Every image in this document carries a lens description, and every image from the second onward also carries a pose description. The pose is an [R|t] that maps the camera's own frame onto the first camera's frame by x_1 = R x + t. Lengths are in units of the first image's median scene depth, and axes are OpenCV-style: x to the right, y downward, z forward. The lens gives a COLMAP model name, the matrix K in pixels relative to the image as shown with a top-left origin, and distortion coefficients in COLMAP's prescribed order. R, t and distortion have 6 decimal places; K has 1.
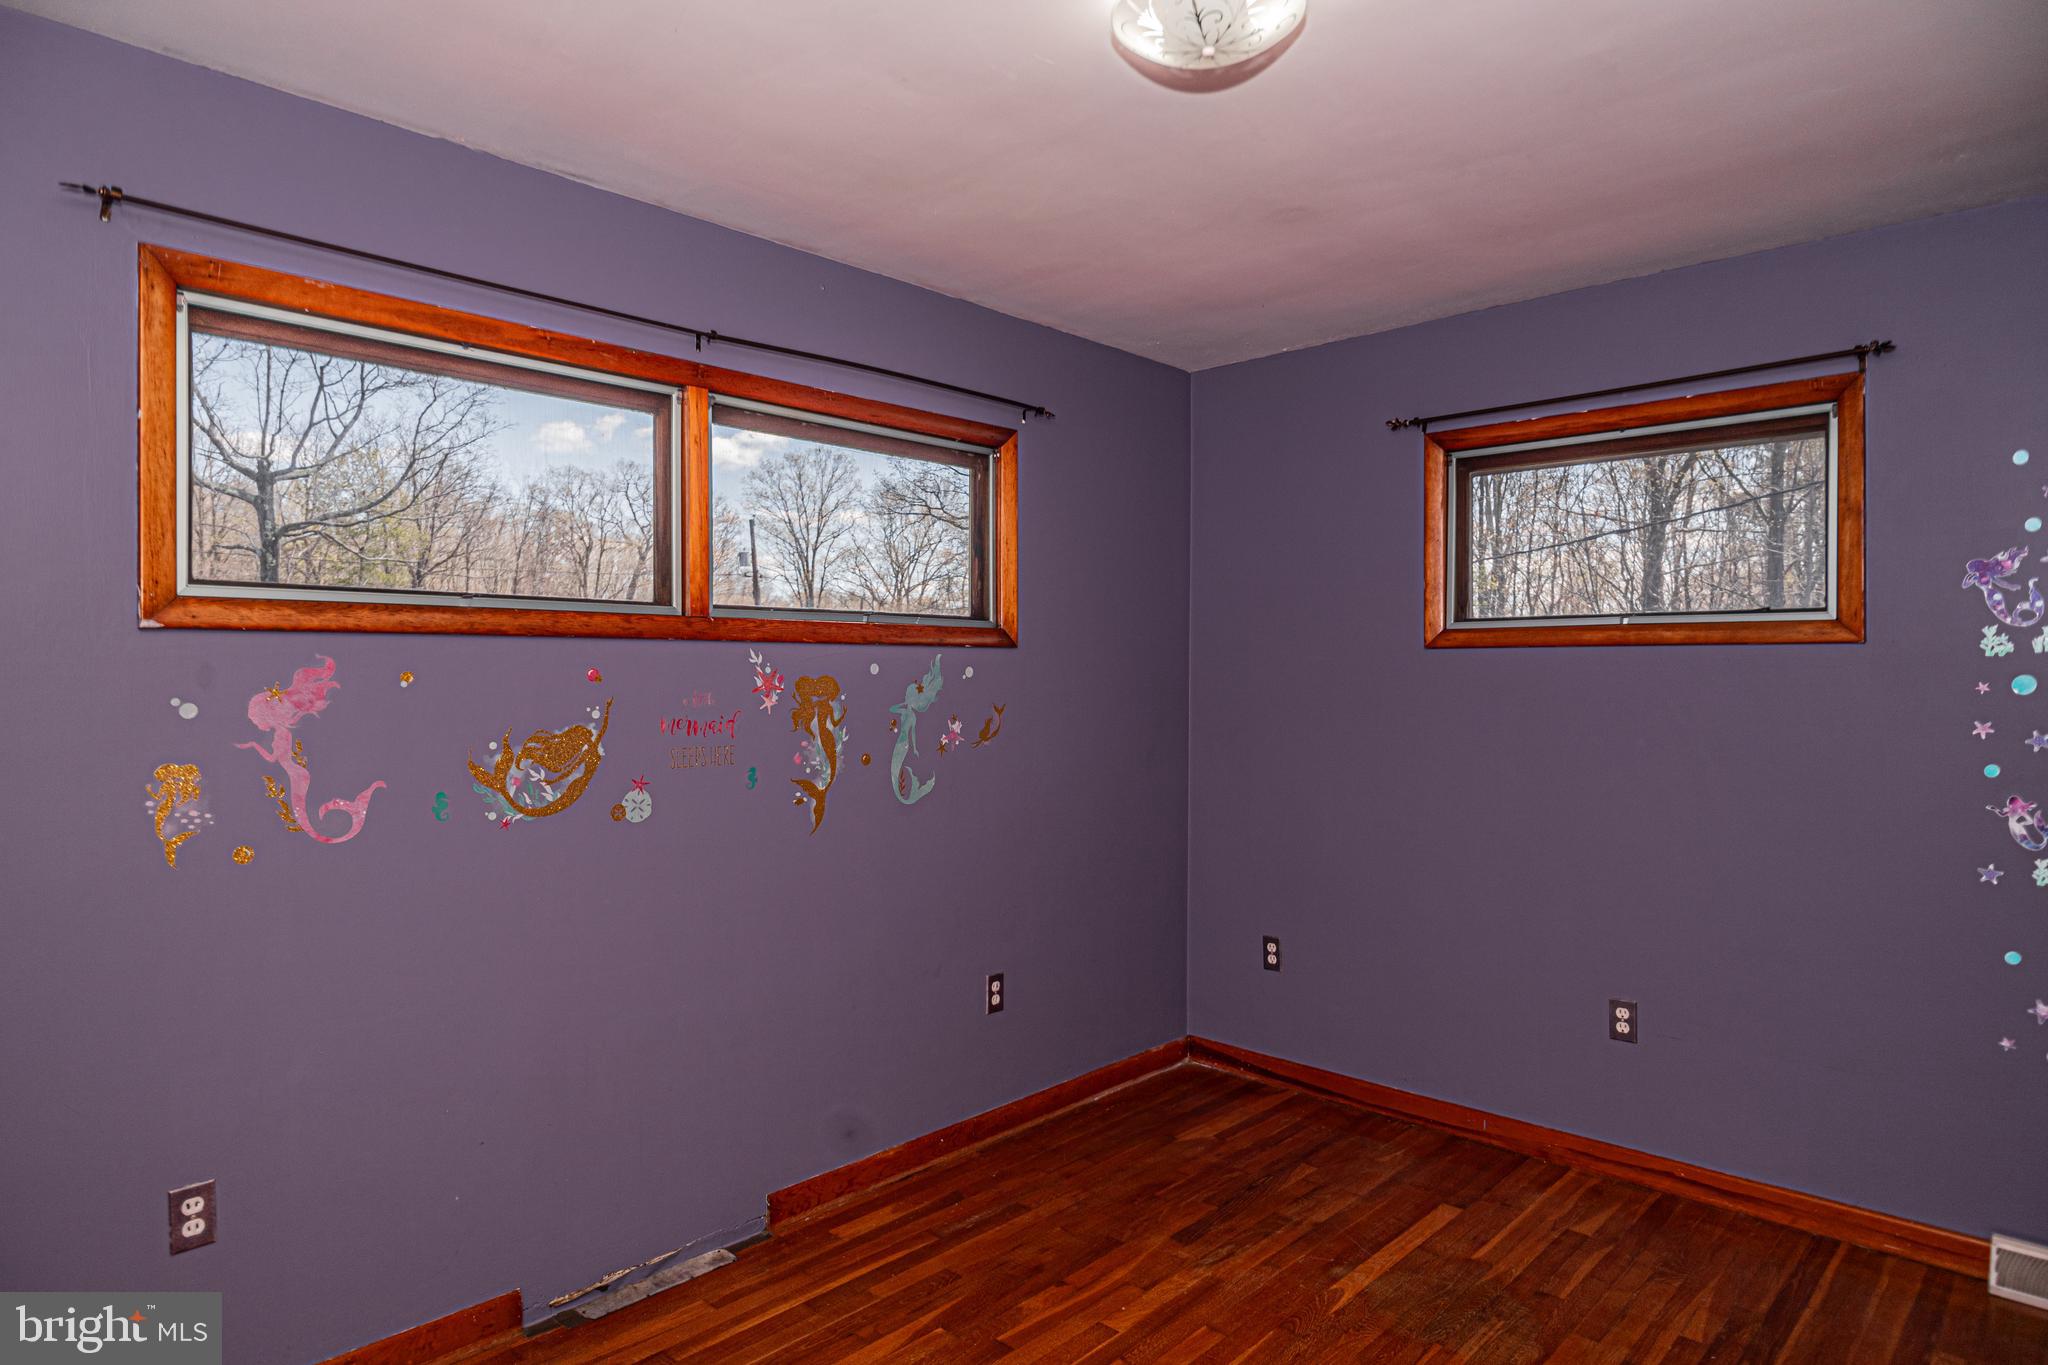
lens RADIAL K [[1153.0, 0, 999.1], [0, 1153.0, 680.0], [0, 0, 1]] dist [0.004077, 0.001303]
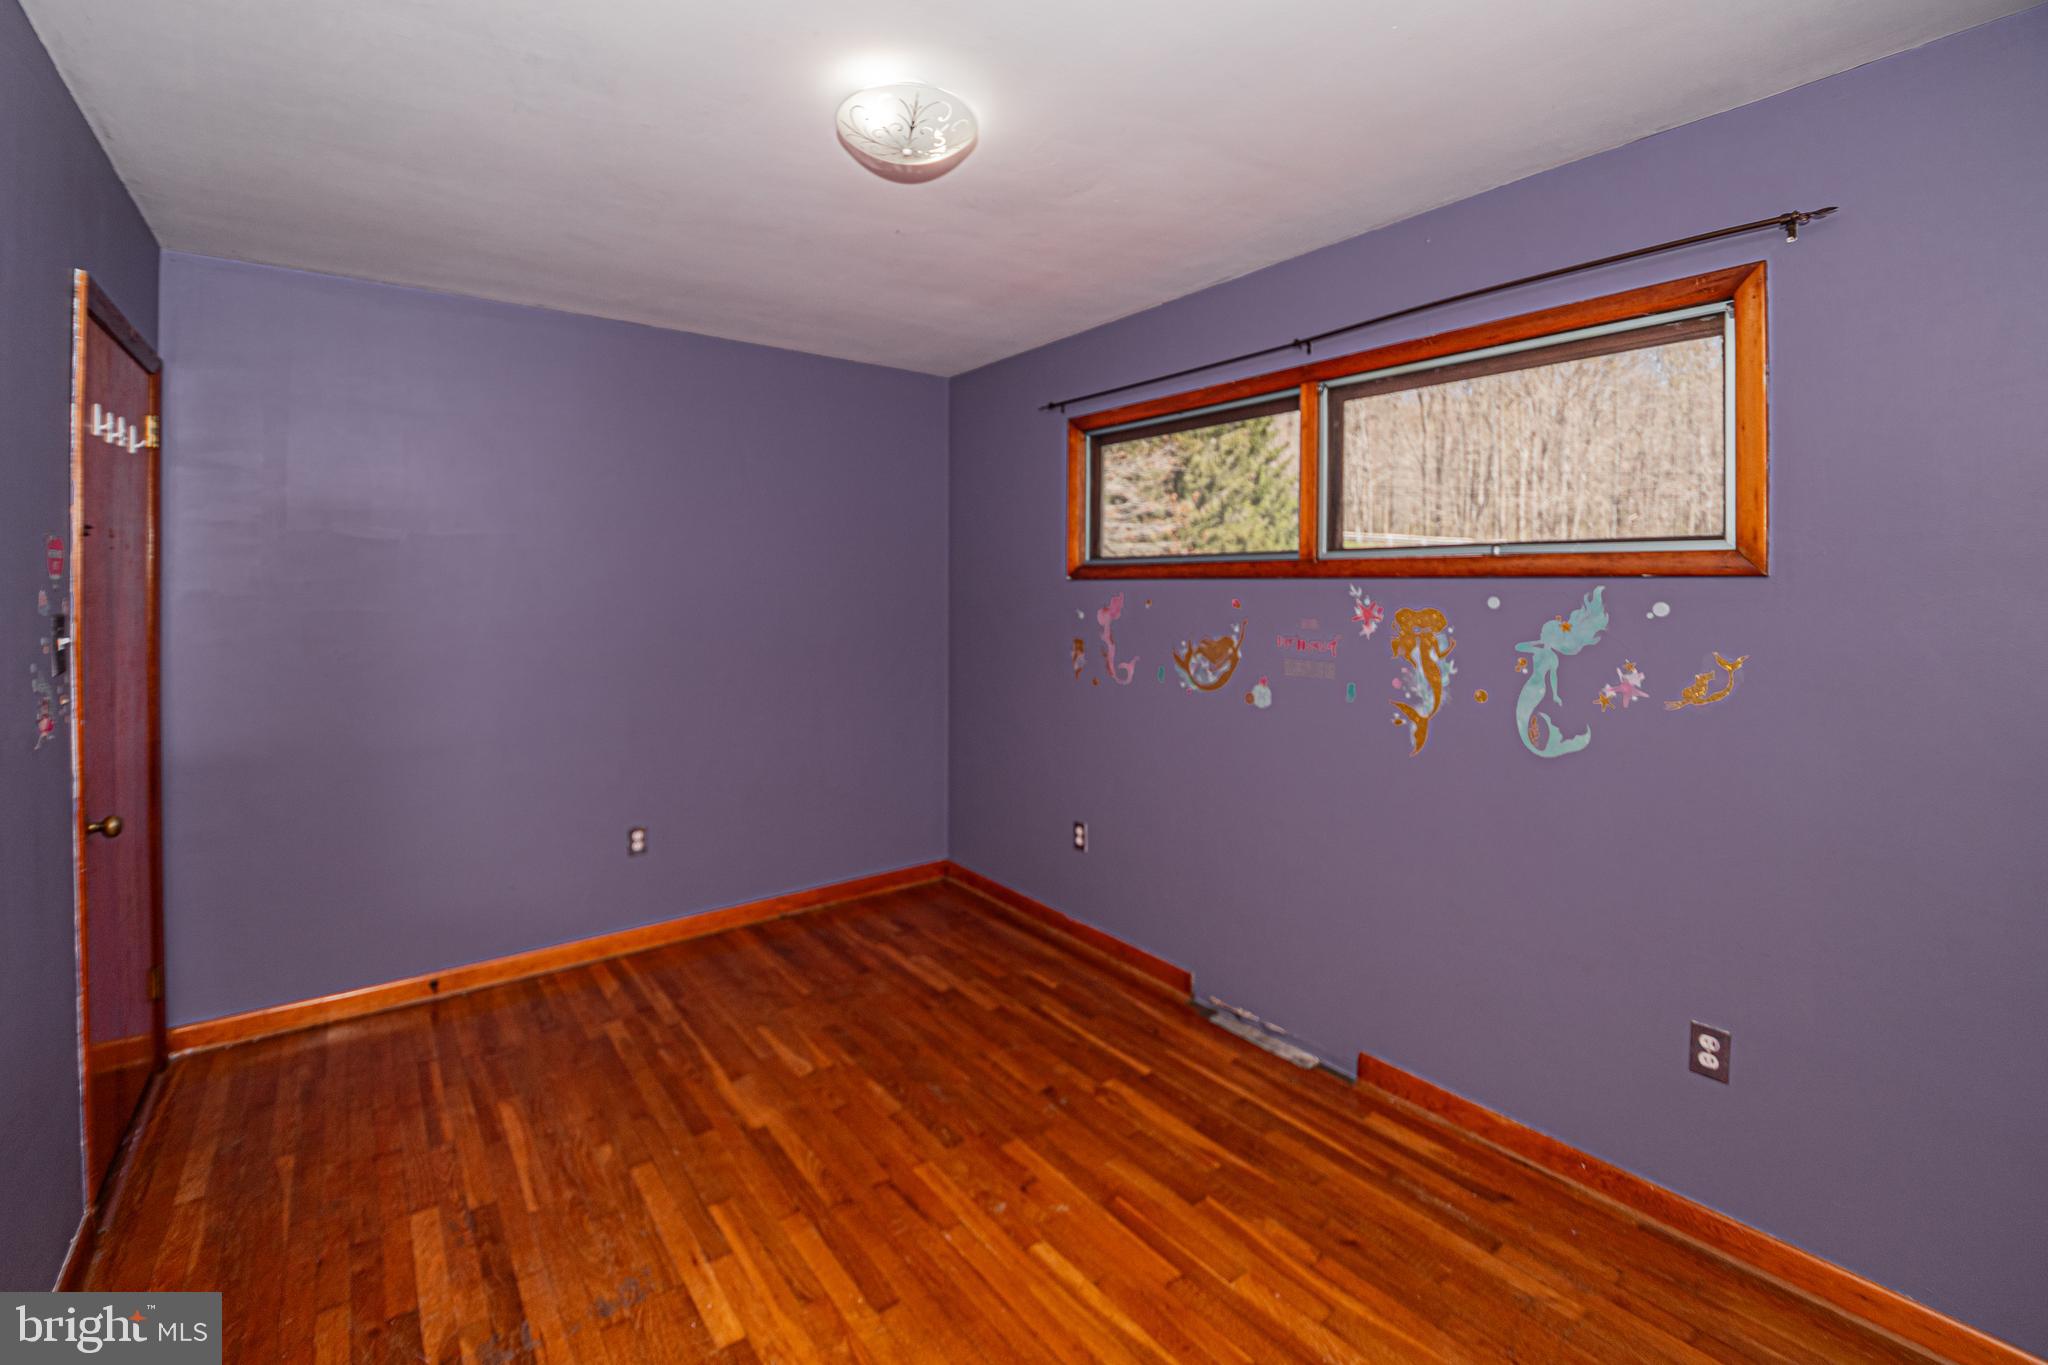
lens RADIAL K [[864.3, 0, 995.5], [0, 864.3, 589.5], [0, 0, 1]] dist [-0.002647, -0.005719]
pose [[-0.136930, 0.007731, -0.990551, 0.749689], [-0.008599, 0.999923, 0.008993, -0.027208], [0.990543, 0.009749, -0.136853, 0.788384]]
